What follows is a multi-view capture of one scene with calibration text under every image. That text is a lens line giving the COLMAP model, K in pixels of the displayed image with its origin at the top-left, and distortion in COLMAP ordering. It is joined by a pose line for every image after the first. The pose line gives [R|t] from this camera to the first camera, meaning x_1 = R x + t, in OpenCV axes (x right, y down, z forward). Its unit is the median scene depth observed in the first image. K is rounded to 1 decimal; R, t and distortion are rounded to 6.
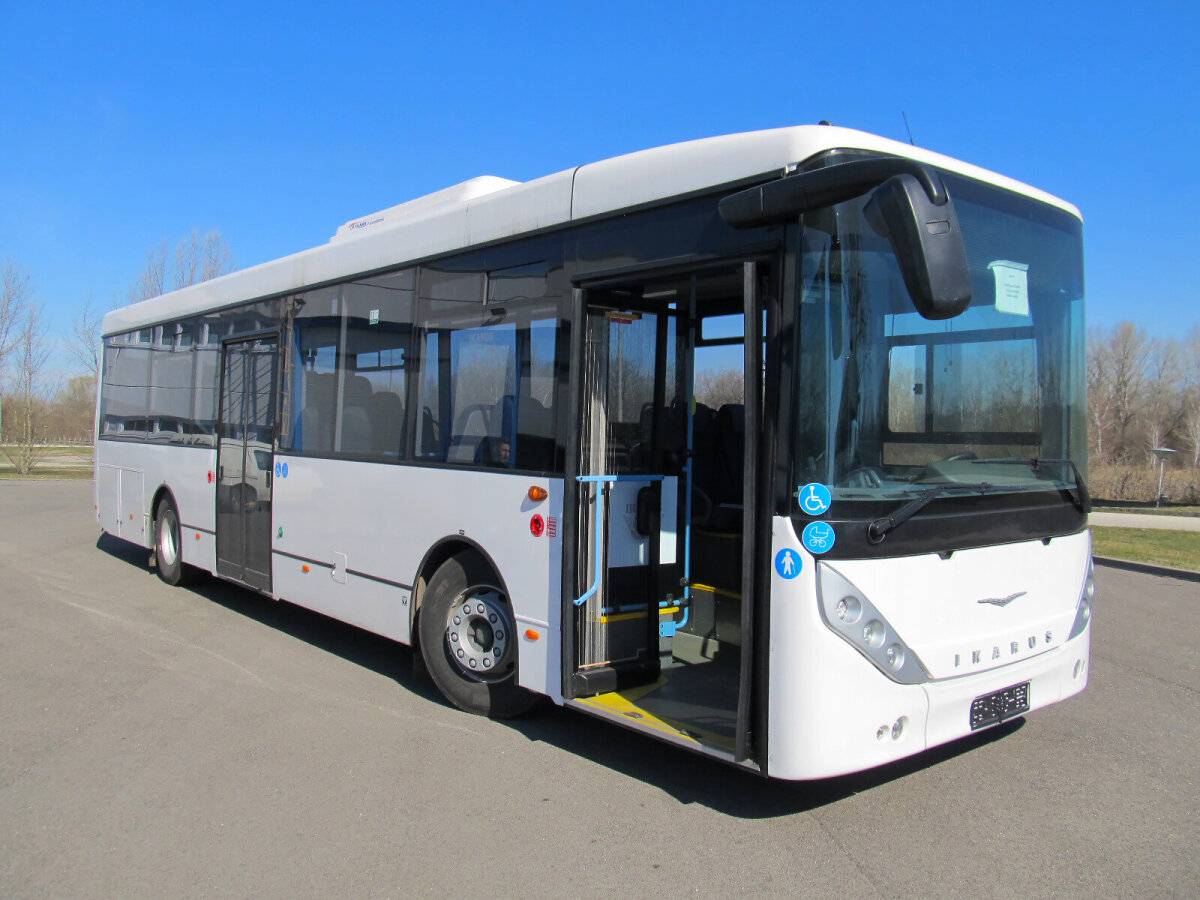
lens RADIAL K [[1019.1, 0, 600.0], [0, 1019.1, 450.0], [0, 0, 1]] dist [-0.076747, -0.000276]
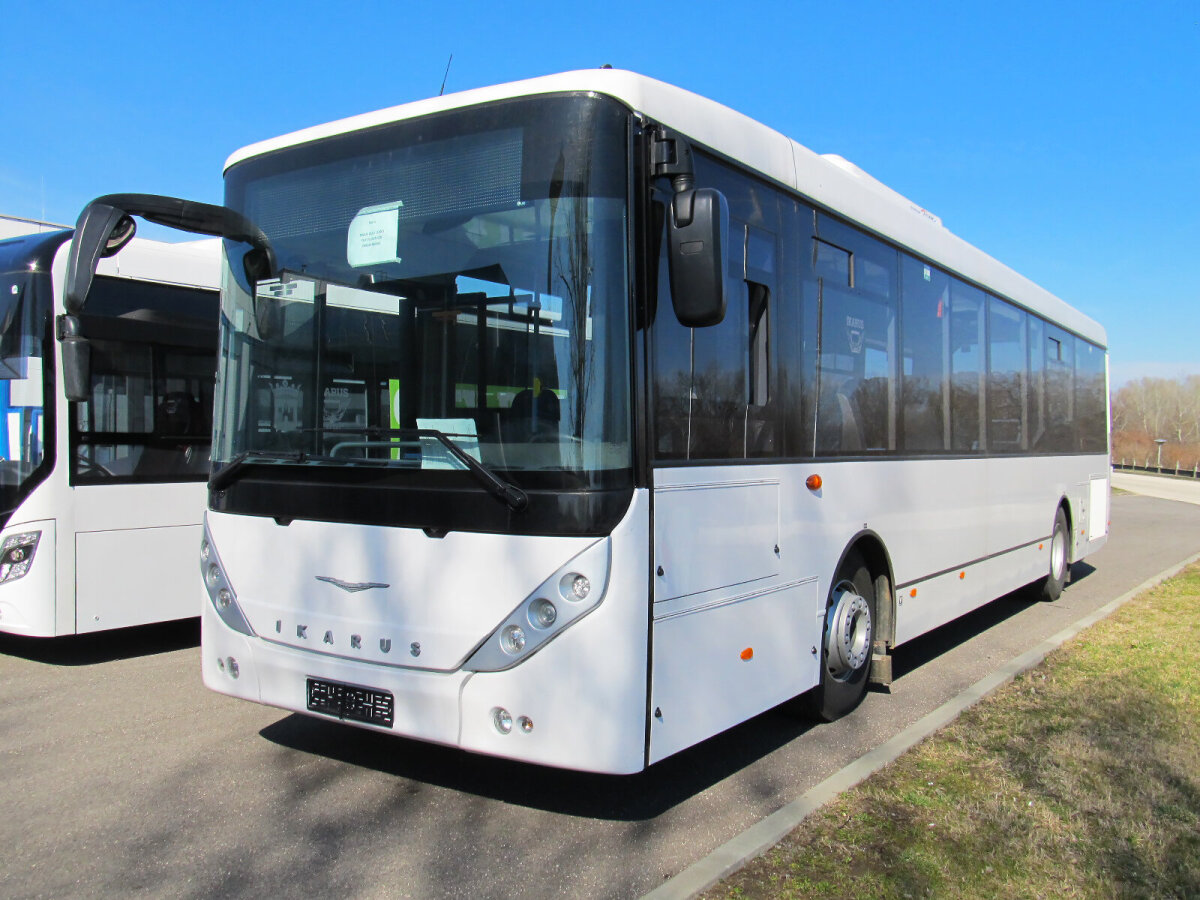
lens RADIAL K [[1089.2, 0, 601.4], [0, 1089.2, 431.4], [0, 0, 1]] dist [-0.078931, 0.012567]
pose [[0.290321, -0.016773, -0.956782, 1.349883], [-0.023562, 0.999418, -0.024670, 0.029979], [0.956639, 0.029706, 0.289757, 0.898510]]
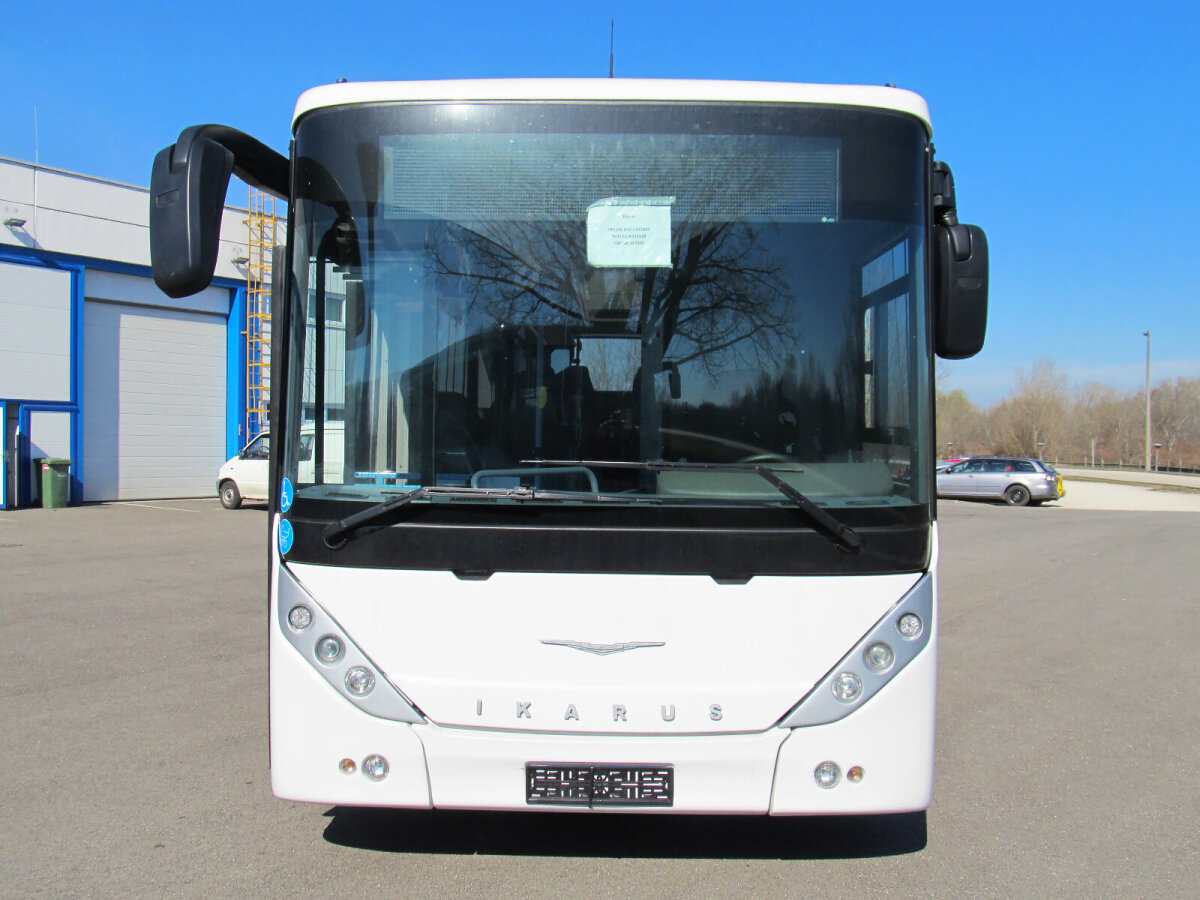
lens RADIAL K [[1125.0, 0, 600.0], [0, 1125.0, 450.0], [0, 0, 1]] dist [-0.106810, 0.127028]
pose [[0.758737, 0.002789, -0.651391, 0.916440], [-0.017669, 0.999711, -0.016301, 0.015259], [0.651157, 0.023877, 0.758567, 0.344866]]
